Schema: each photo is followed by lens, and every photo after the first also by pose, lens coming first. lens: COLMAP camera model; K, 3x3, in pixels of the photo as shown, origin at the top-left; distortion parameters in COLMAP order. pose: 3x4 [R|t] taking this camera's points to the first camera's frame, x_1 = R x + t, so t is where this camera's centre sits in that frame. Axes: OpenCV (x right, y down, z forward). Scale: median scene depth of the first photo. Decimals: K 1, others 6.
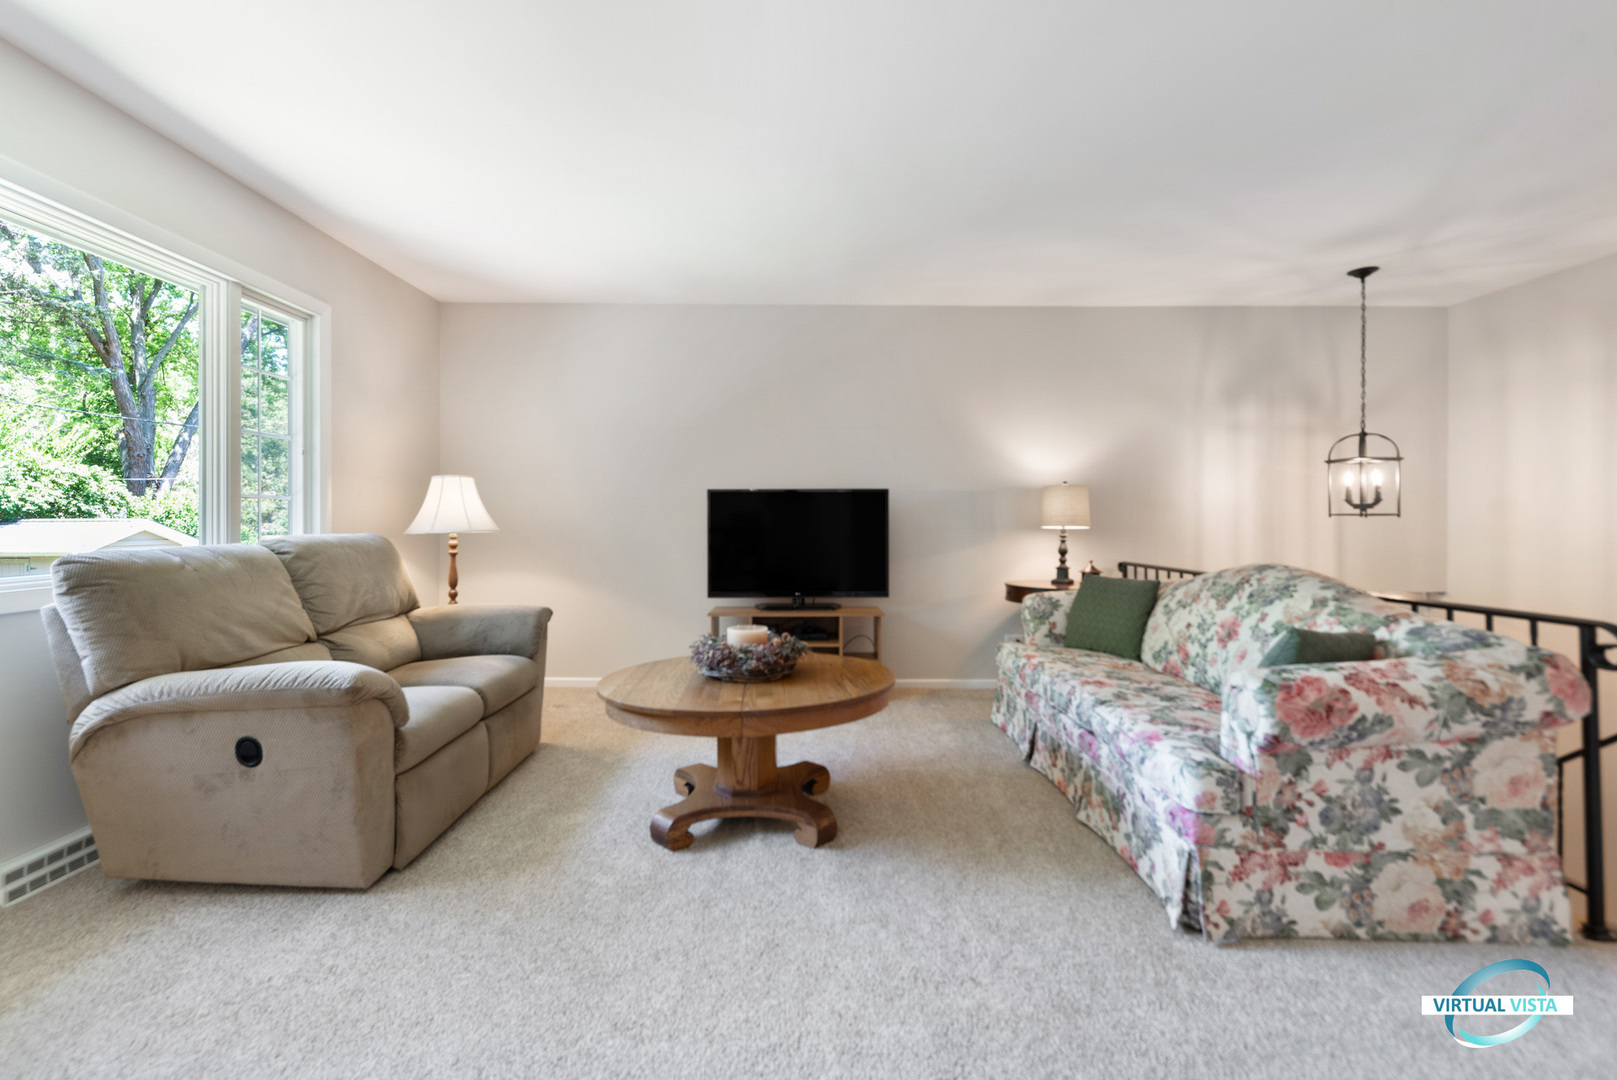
lens RADIAL K [[745.2, 0, 787.0], [0, 745.2, 516.2], [0, 0, 1]] dist [0.009548, -0.000109]
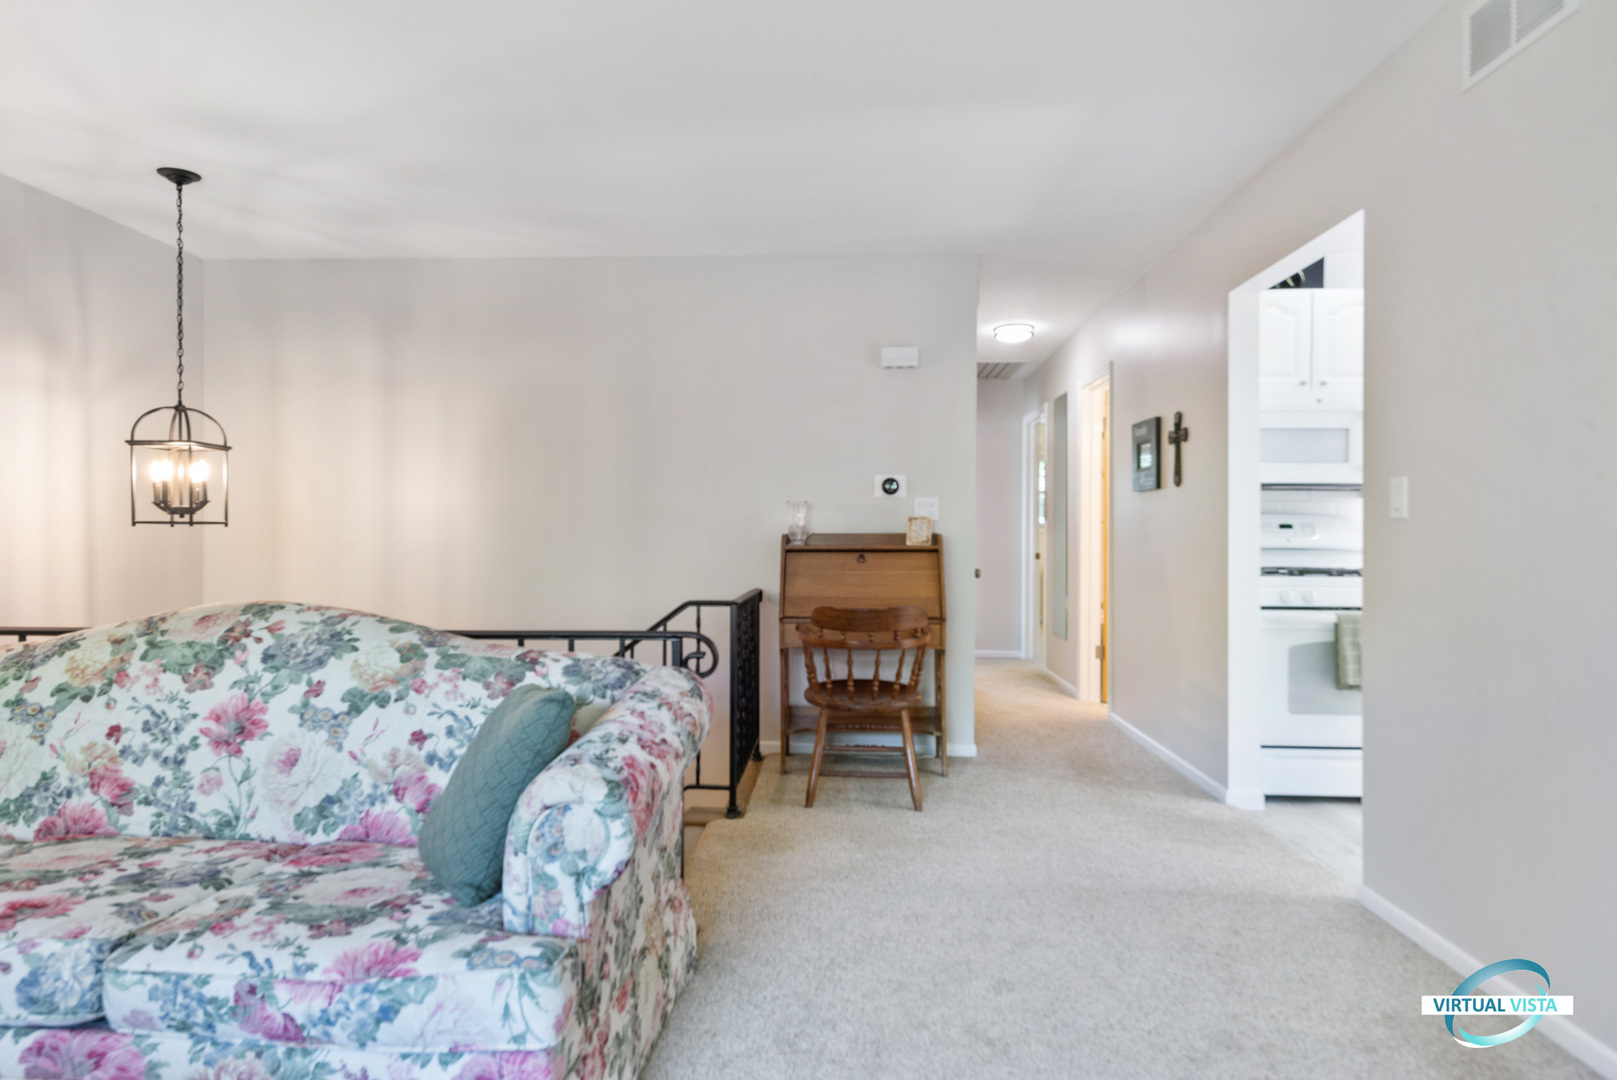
lens RADIAL K [[911.6, 0, 807.7], [0, 911.6, 539.6], [0, 0, 1]] dist [0.000972, 0.000645]
pose [[0.037409, -0.008786, 0.999261, -0.087017], [-0.006920, 0.999935, 0.009051, 0.002649], [-0.999276, -0.007253, 0.037346, 0.511887]]
